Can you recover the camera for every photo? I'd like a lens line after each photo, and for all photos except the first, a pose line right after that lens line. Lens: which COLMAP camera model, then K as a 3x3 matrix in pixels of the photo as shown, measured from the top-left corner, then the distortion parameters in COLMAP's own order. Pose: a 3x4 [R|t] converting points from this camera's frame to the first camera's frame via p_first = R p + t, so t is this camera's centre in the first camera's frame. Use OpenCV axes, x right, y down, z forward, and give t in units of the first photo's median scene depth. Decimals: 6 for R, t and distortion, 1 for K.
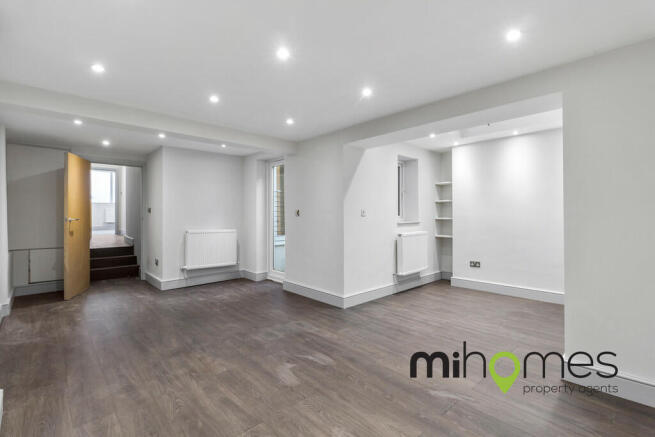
lens RADIAL K [[308.8, 0, 324.9], [0, 308.8, 215.6], [0, 0, 1]] dist [0.000765, 0.000815]
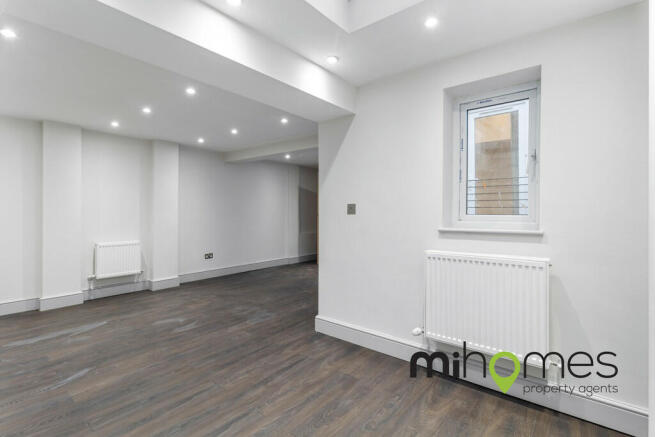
lens RADIAL K [[308.8, 0, 324.8], [0, 308.8, 214.3], [0, 0, 1]] dist [0.000765, 0.000815]
pose [[0.128914, 0.007704, -0.991626, 1.023439], [-0.008051, 0.999945, 0.006722, -0.001418], [0.991623, 0.007117, 0.128969, 1.116203]]
